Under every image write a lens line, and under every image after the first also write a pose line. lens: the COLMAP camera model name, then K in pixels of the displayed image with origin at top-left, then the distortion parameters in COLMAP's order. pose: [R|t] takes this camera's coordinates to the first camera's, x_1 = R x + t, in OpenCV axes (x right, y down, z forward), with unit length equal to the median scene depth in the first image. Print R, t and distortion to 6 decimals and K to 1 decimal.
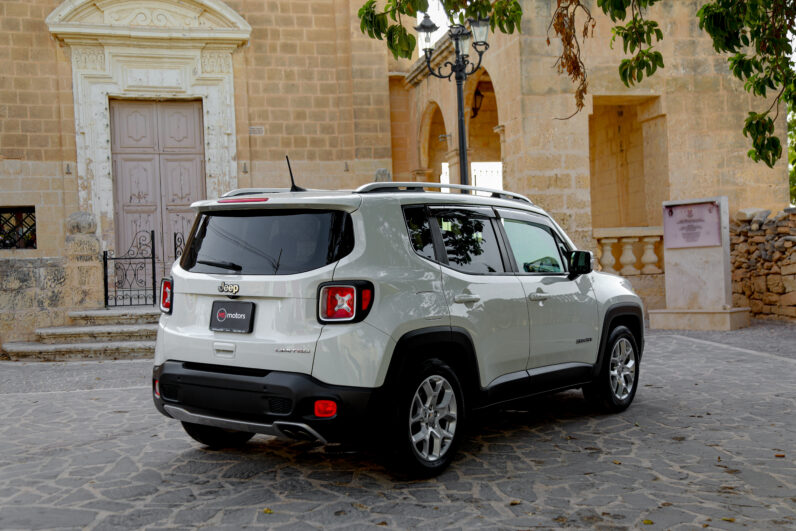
lens RADIAL K [[979.9, 0, 397.9], [0, 979.9, 267.6], [0, 0, 1]] dist [0.112062, 0.000000]
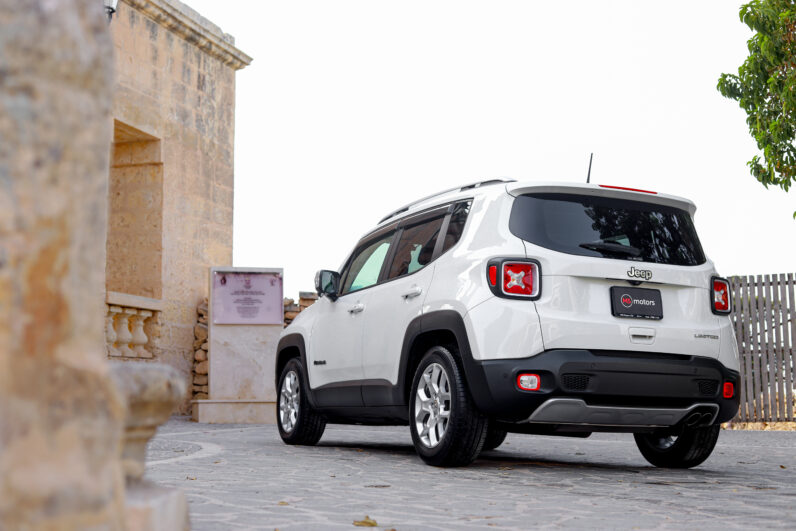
lens RADIAL K [[1161.8, 0, 396.8], [0, 1161.8, 263.8], [0, 0, 1]] dist [-0.099580, 0.000000]
pose [[0.497638, 0.137133, 0.856476, -0.437224], [-0.017768, 0.988828, -0.148000, 0.064441], [-0.867203, 0.058432, 0.494515, 0.366285]]
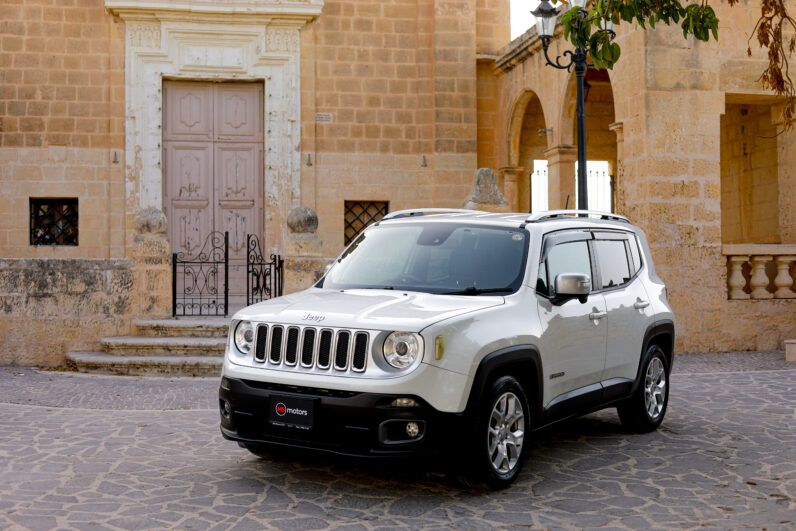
lens RADIAL K [[1161.8, 0, 397.1], [0, 1161.8, 261.8], [0, 0, 1]] dist [-0.099580, 0.000000]
pose [[0.998842, 0.031804, -0.036096, -0.051687], [-0.032172, 0.999436, -0.009663, -0.004904], [0.035768, 0.010814, 0.999302, -0.031301]]
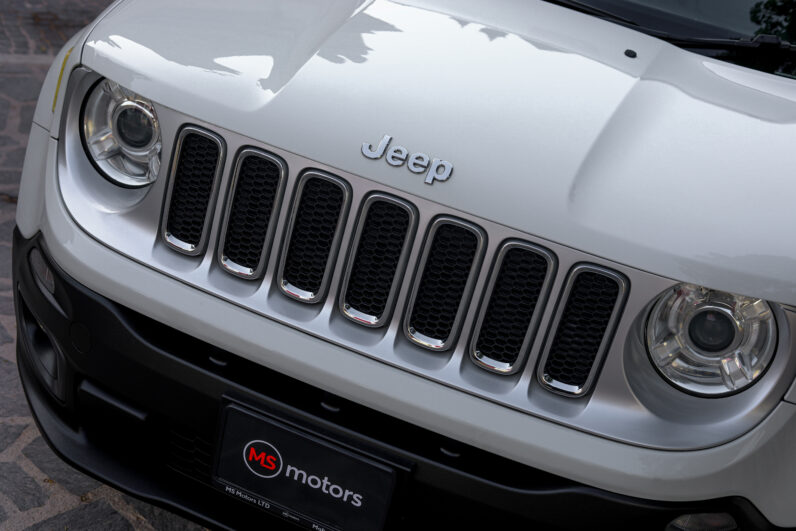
lens RADIAL K [[1161.8, 0, 398.1], [0, 1161.8, 265.7], [0, 0, 1]] dist [-0.099580, 0.000000]
pose [[0.958687, 0.111733, 0.261602, -0.131595], [-0.218645, 0.877722, 0.426378, -0.029661], [-0.181973, -0.465961, 0.865890, 0.301803]]
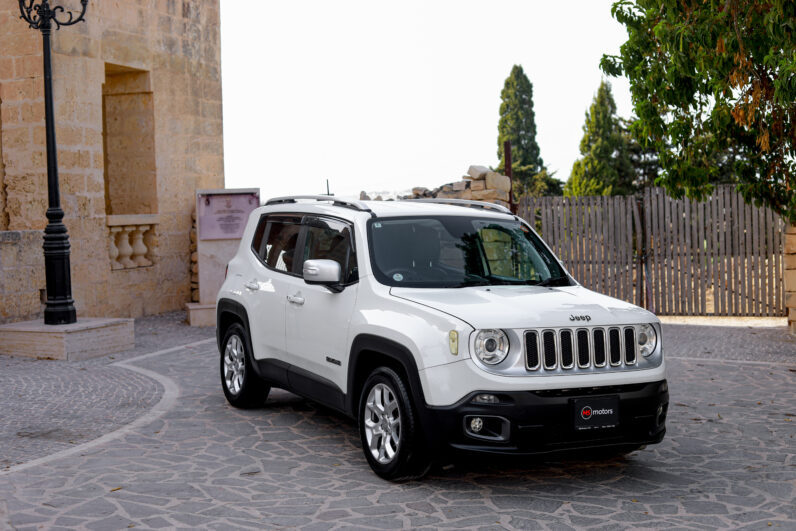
lens RADIAL K [[1161.8, 0, 398.4], [0, 1161.8, 266.4], [0, 0, 1]] dist [-0.099580, 0.000000]
pose [[0.532684, -0.019241, 0.846095, -0.515780], [0.000822, 0.999753, 0.022218, -0.016797], [-0.846314, -0.011140, 0.532569, 0.235349]]
